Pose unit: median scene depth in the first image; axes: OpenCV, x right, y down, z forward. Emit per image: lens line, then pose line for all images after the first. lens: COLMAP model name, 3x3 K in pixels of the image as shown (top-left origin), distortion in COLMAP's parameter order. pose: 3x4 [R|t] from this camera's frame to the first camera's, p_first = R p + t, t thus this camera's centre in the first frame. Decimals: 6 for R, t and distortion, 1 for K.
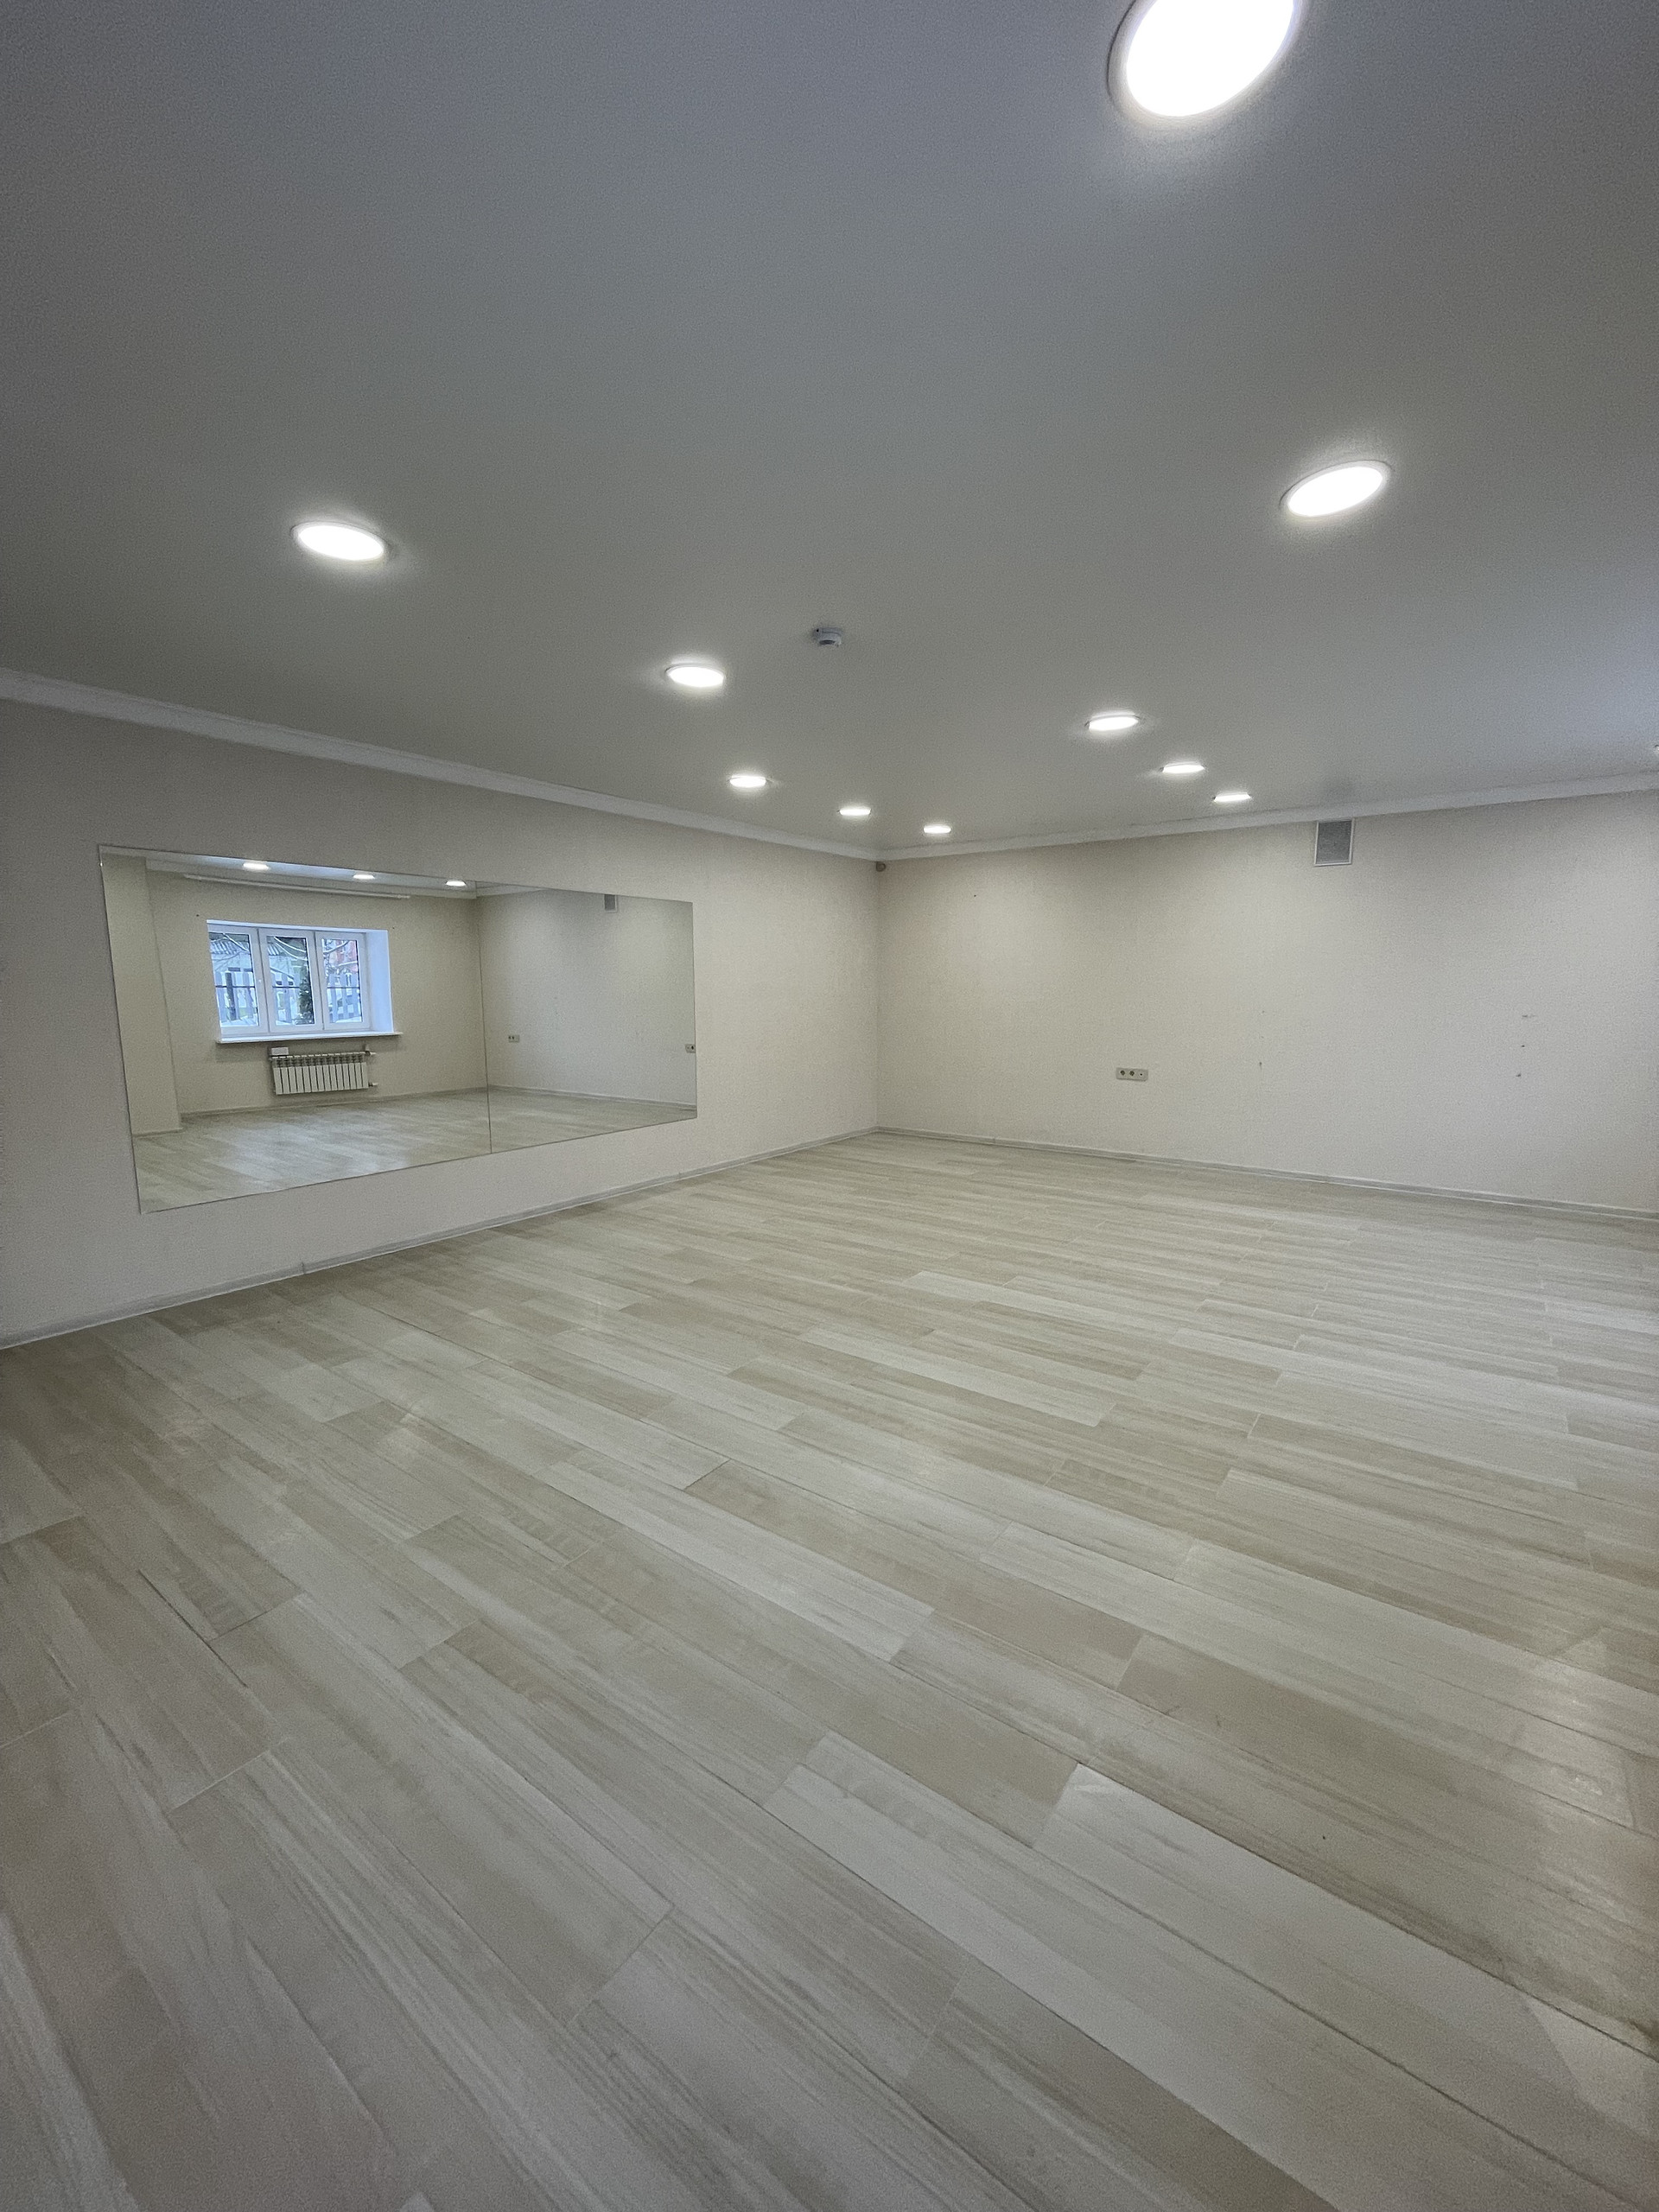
lens RADIAL K [[895.5, 0, 830.3], [0, 895.5, 1107.8], [0, 0, 1]] dist [-0.002864, -0.000189]
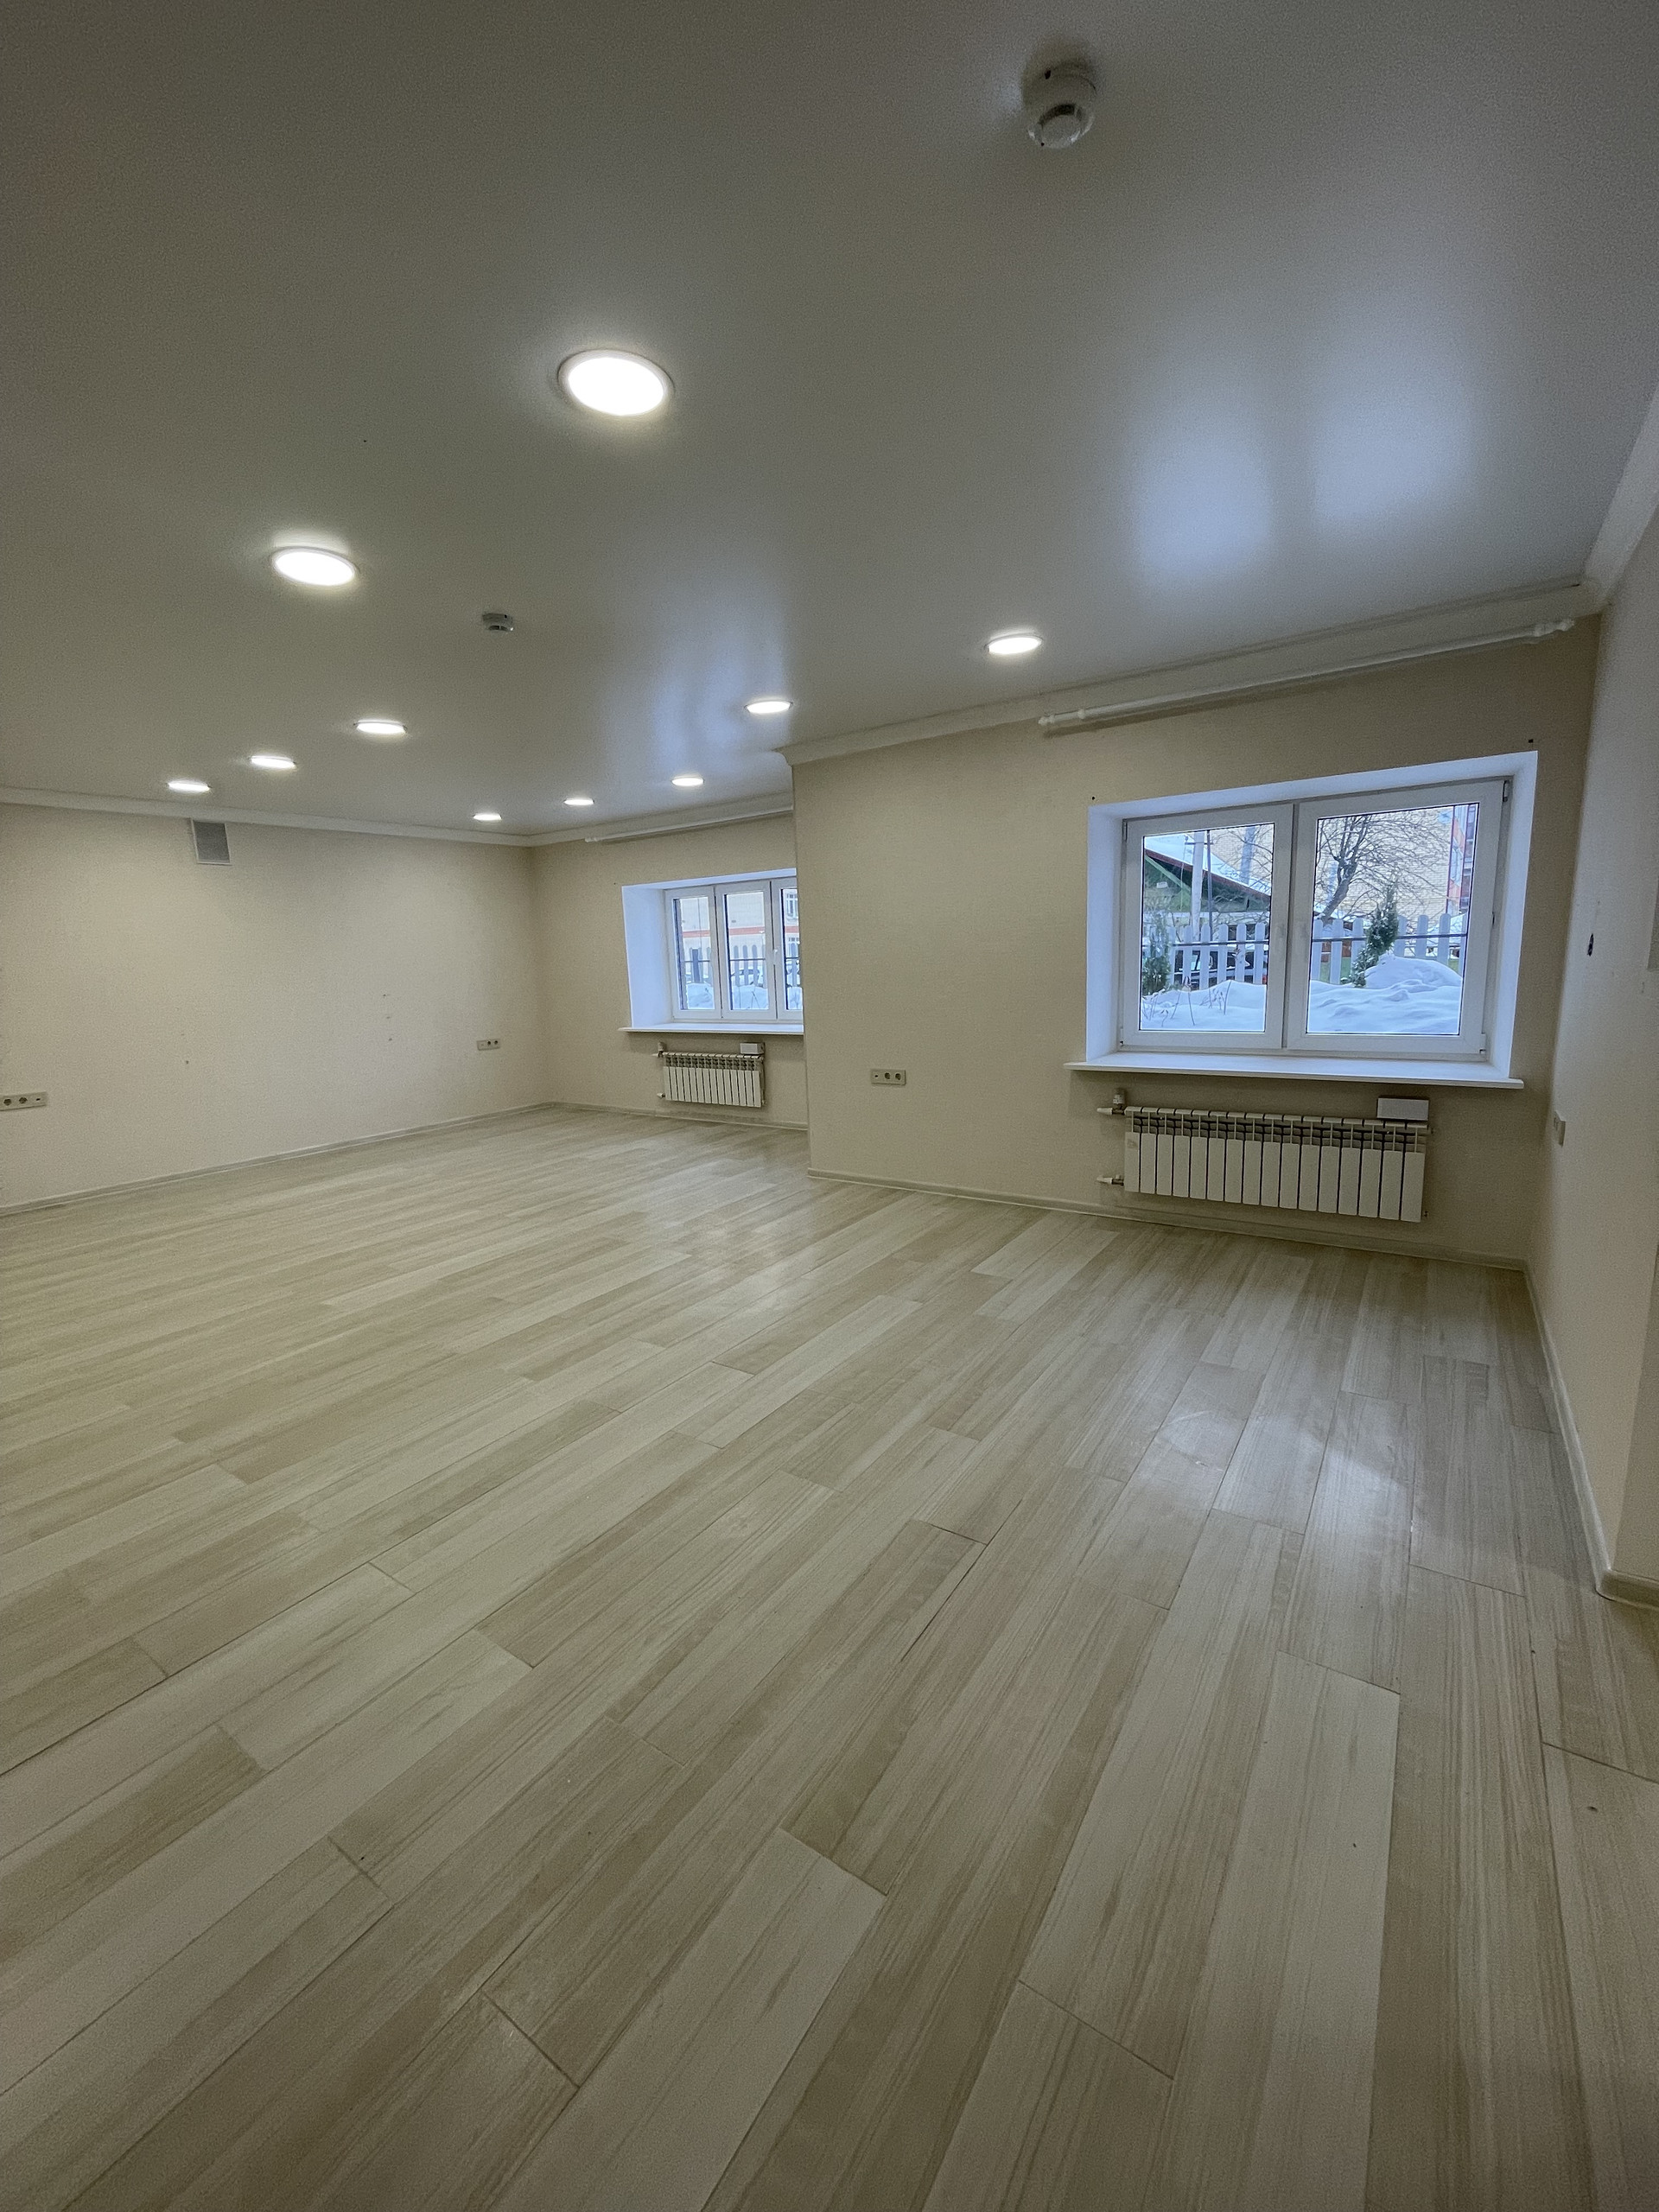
lens RADIAL K [[895.5, 0, 825.7], [0, 895.5, 1098.9], [0, 0, 1]] dist [-0.002864, -0.000189]
pose [[-0.026601, -0.159178, 0.986892, -0.906459], [0.182714, 0.969836, 0.161352, -0.074266], [-0.982806, 0.184611, 0.003285, 0.587505]]
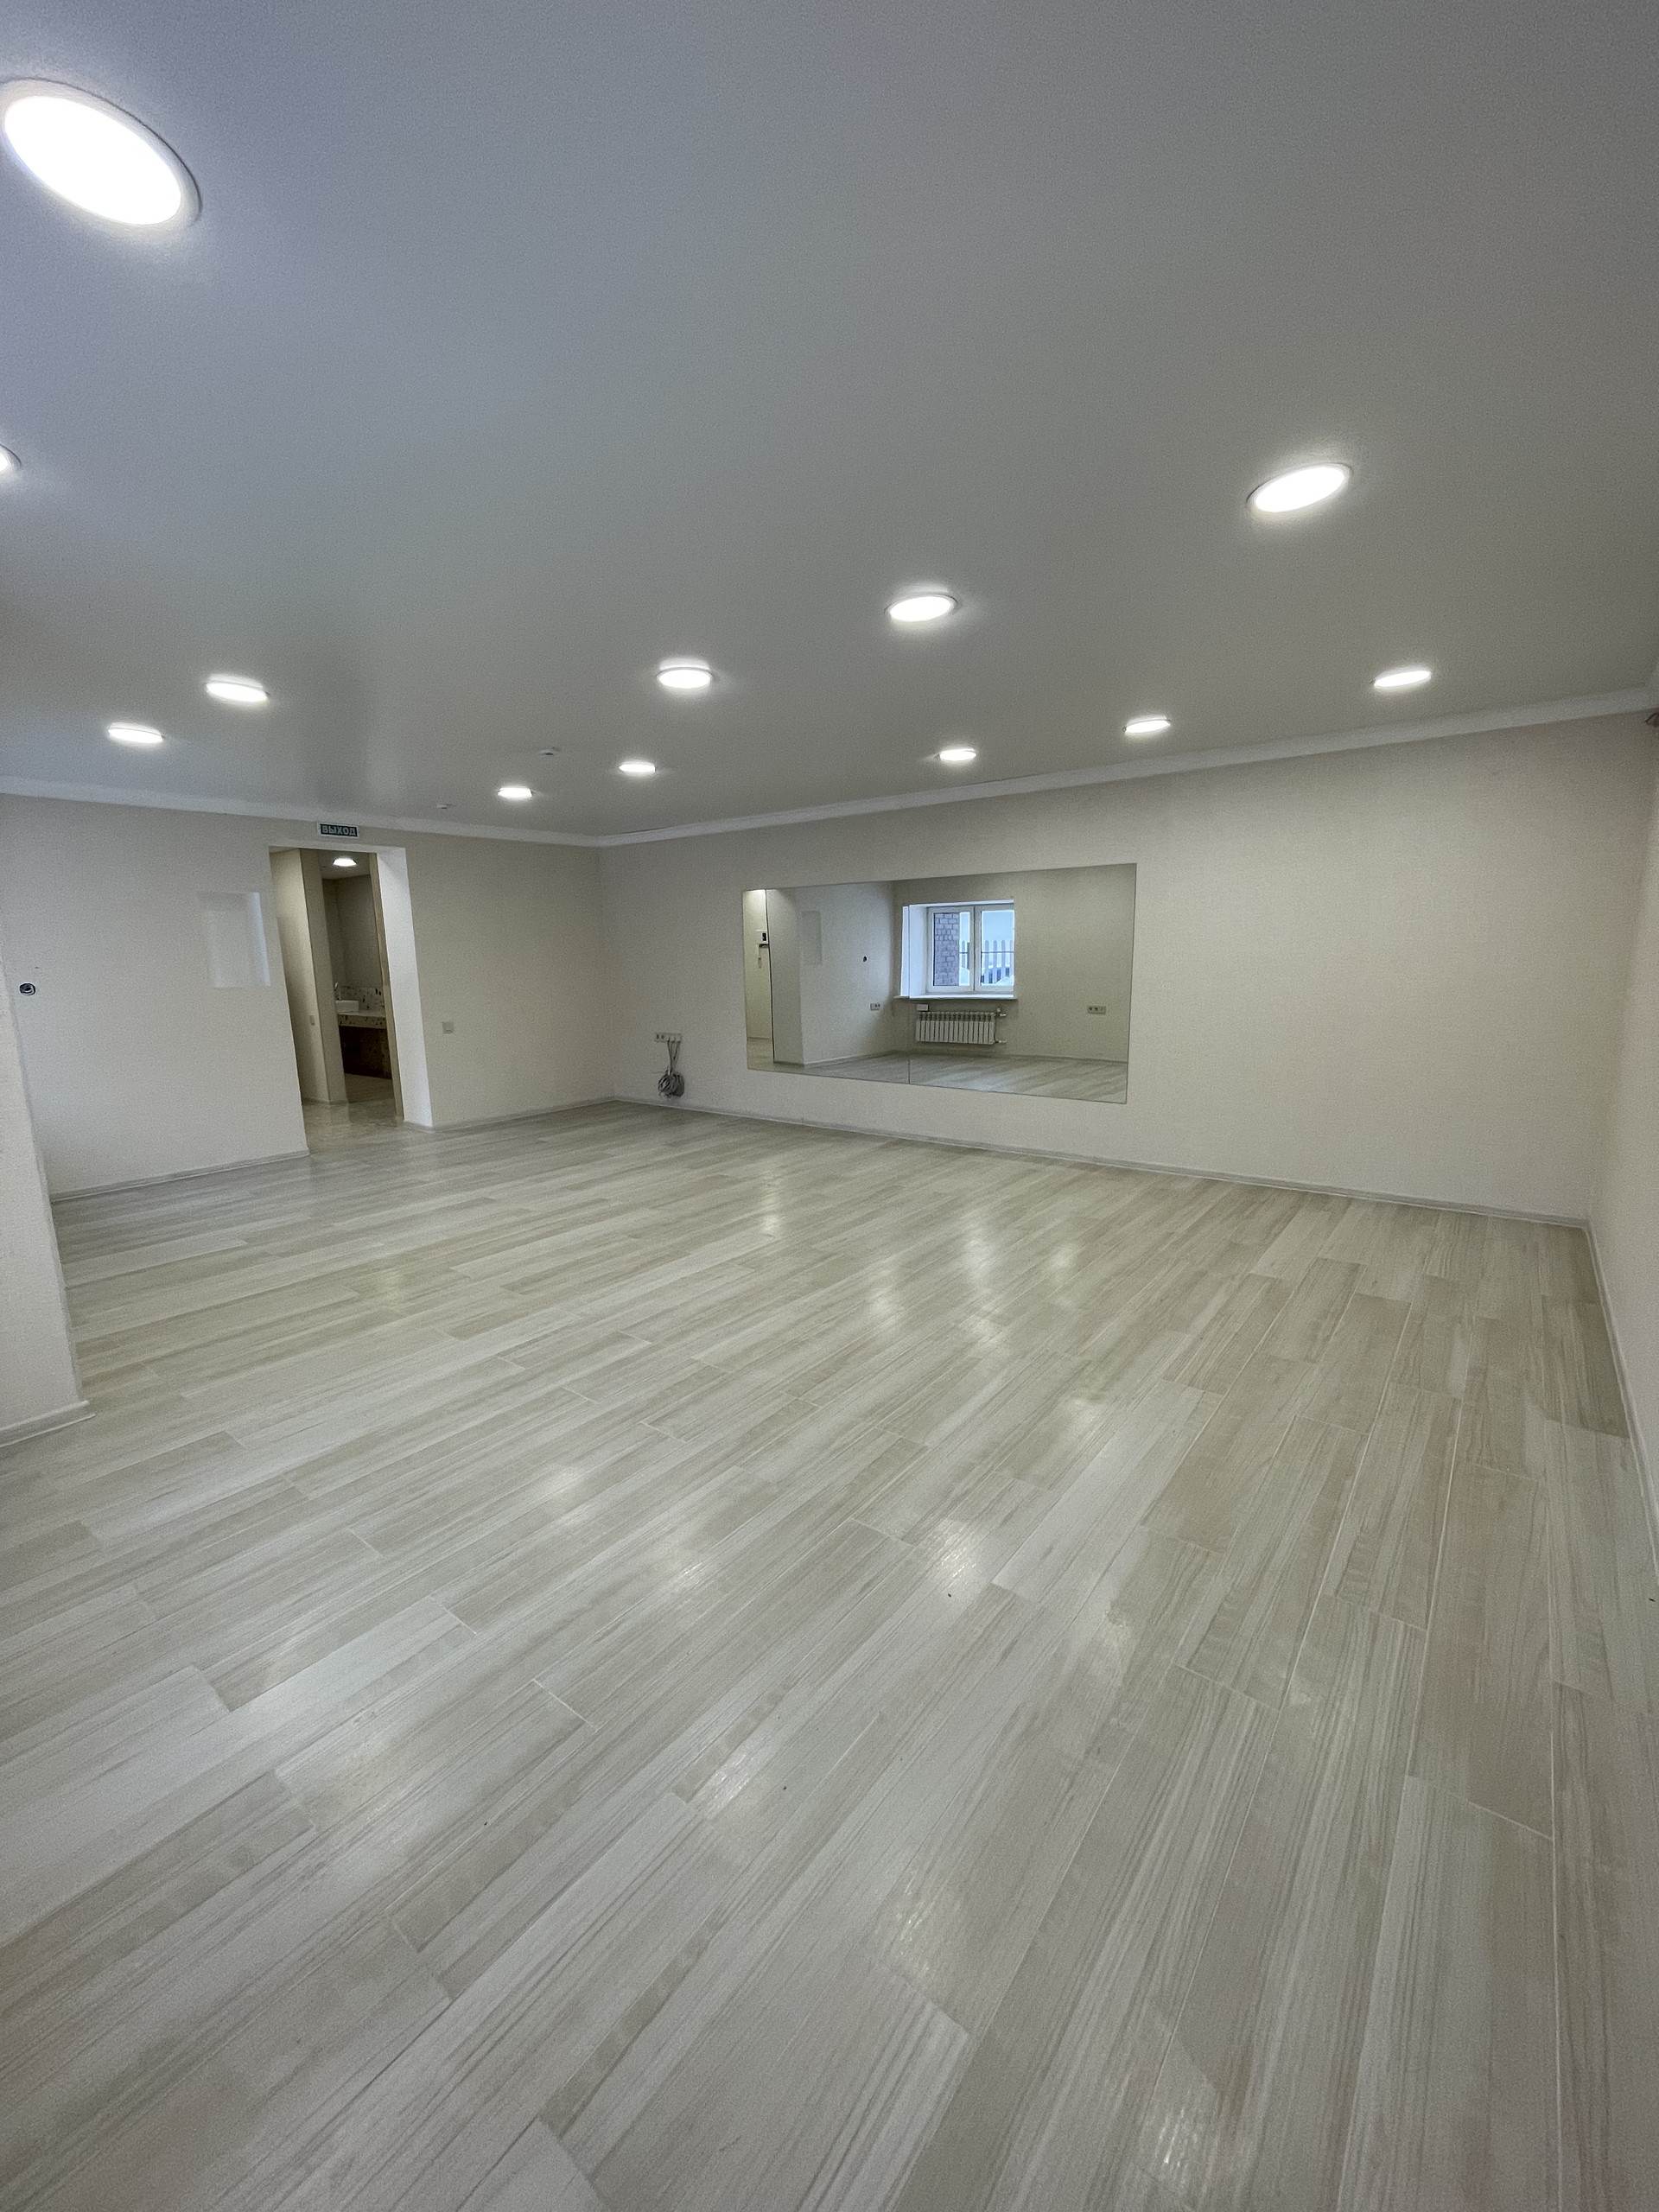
lens RADIAL K [[895.5, 0, 827.5], [0, 895.5, 1107.9], [0, 0, 1]] dist [-0.002864, -0.000189]
pose [[-0.030199, 0.175629, -0.983993, 1.362643], [-0.121686, 0.976474, 0.178021, -0.198133], [0.992109, 0.125114, -0.008117, 1.288312]]
